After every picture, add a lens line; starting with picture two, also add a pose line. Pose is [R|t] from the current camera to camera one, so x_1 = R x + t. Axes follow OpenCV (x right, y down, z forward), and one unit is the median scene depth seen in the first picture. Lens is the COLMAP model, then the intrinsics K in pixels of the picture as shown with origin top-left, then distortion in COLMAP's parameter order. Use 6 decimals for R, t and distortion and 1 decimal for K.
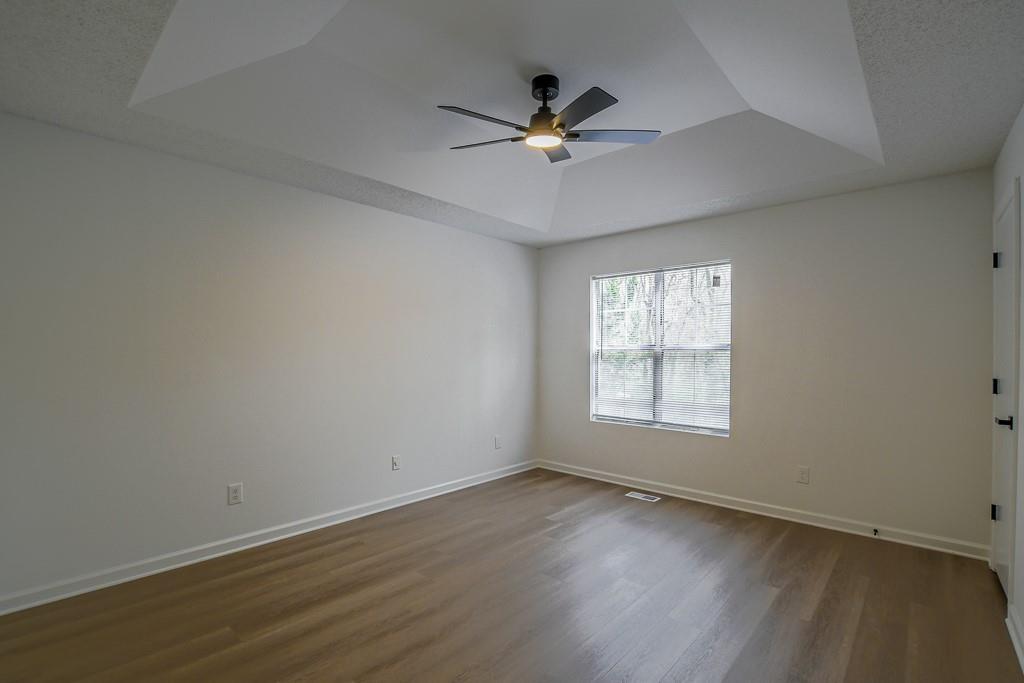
lens RADIAL K [[464.8, 0, 516.5], [0, 464.8, 345.4], [0, 0, 1]] dist [-0.015502, -0.000174]
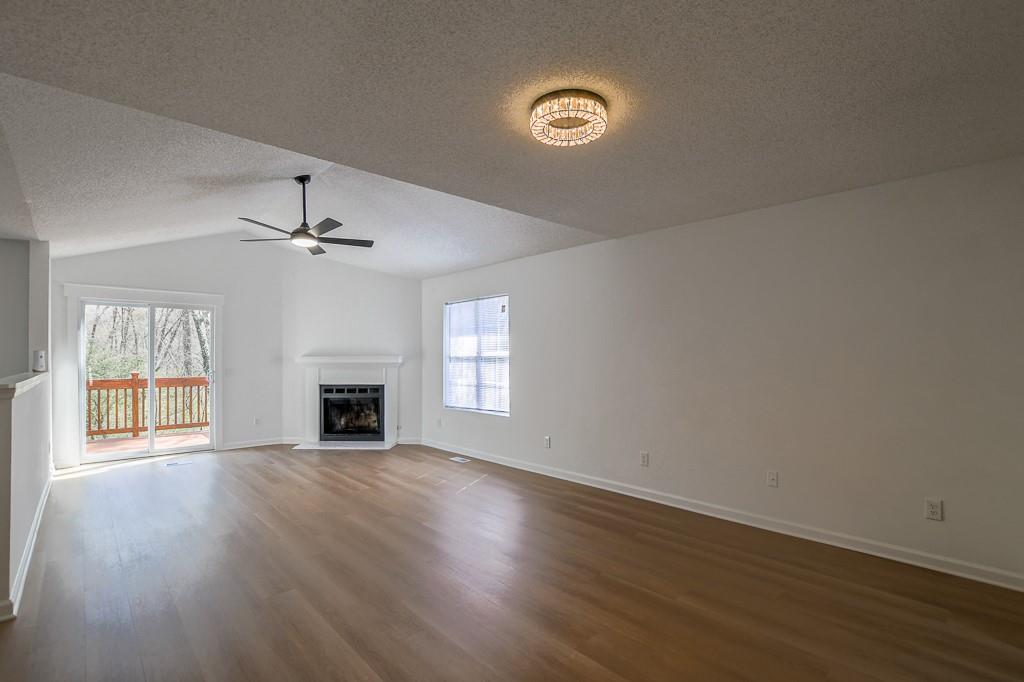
lens RADIAL K [[491.2, 0, 507.4], [0, 491.2, 357.4], [0, 0, 1]] dist [-0.001499, -0.000697]
pose [[0.993762, 0.002118, -0.111498, 0.600784], [-0.001665, 0.999990, 0.004158, 0.007039], [0.111506, -0.003947, 0.993756, -0.494349]]
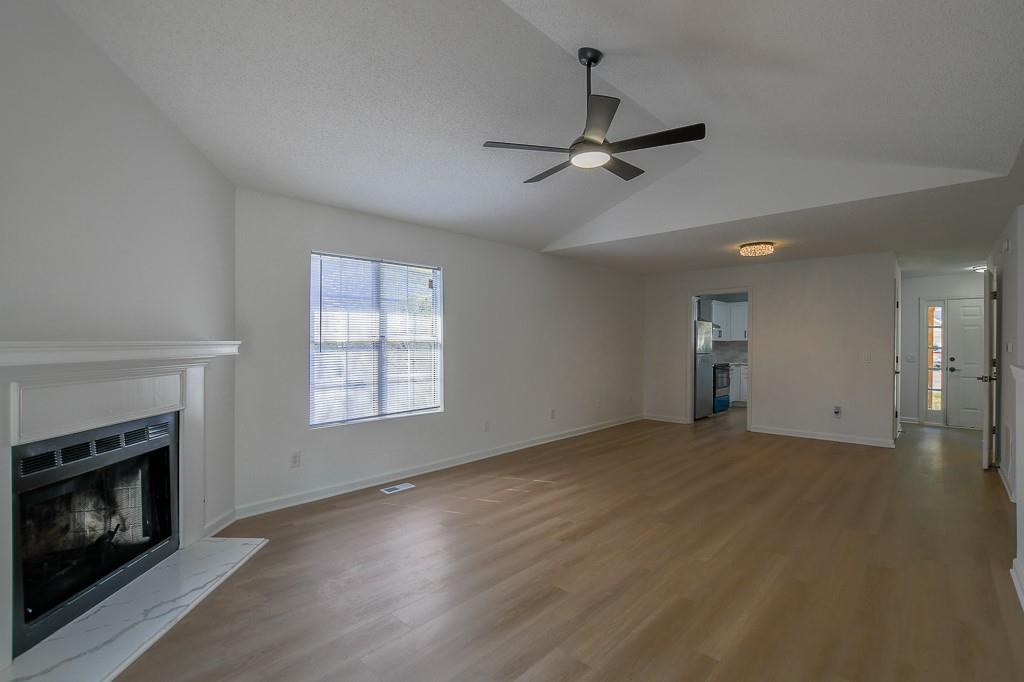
lens RADIAL K [[464.8, 0, 516.5], [0, 464.8, 344.9], [0, 0, 1]] dist [-0.015502, -0.000174]
pose [[0.011554, -0.002855, 0.999929, -0.753127], [-0.004895, 0.999984, 0.002911, 0.014038], [-0.999921, -0.004929, 0.011540, 0.761897]]
